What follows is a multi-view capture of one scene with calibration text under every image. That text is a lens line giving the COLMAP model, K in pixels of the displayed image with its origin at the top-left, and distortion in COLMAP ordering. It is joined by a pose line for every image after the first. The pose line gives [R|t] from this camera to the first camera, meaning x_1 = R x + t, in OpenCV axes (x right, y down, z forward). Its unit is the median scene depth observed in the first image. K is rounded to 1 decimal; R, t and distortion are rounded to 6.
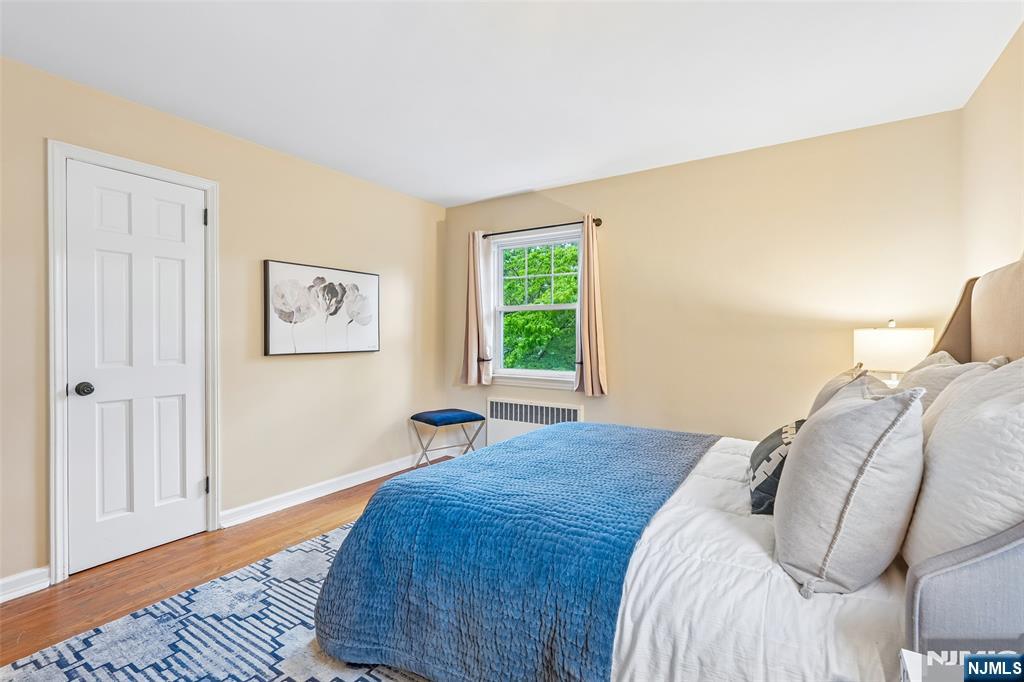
lens RADIAL K [[467.5, 0, 508.3], [0, 467.5, 335.0], [0, 0, 1]] dist [-0.003718, 0.002734]
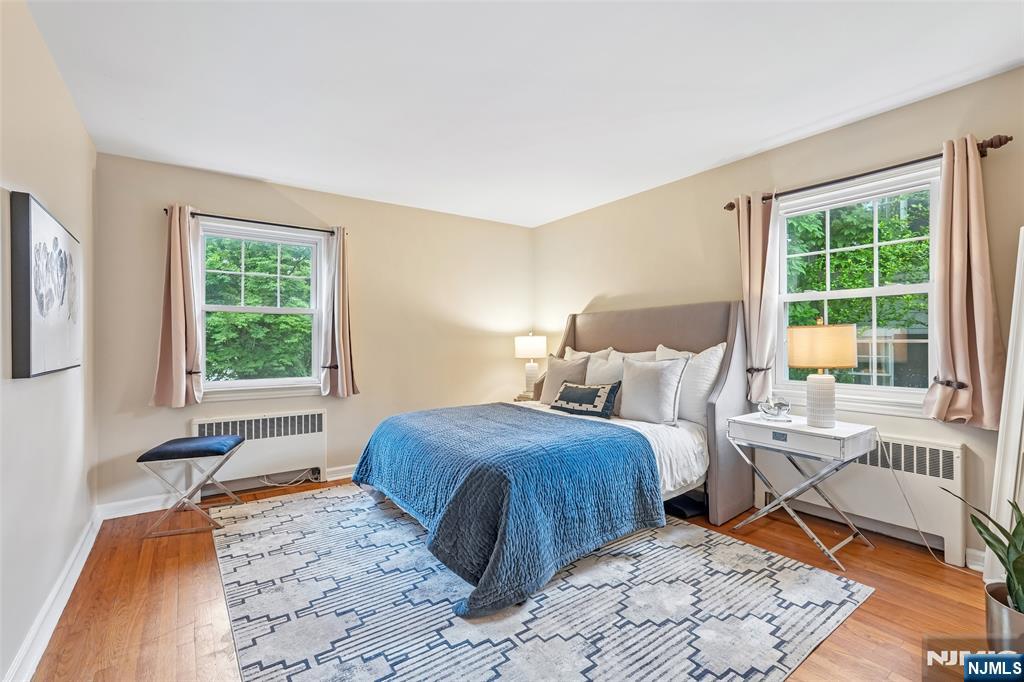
lens RADIAL K [[467.5, 0, 508.9], [0, 467.5, 338.9], [0, 0, 1]] dist [-0.003718, 0.002734]
pose [[0.348975, 0.002277, 0.937129, -1.038177], [-0.000253, 0.999997, -0.002336, -0.001257], [-0.937132, 0.000578, 0.348974, 0.401434]]
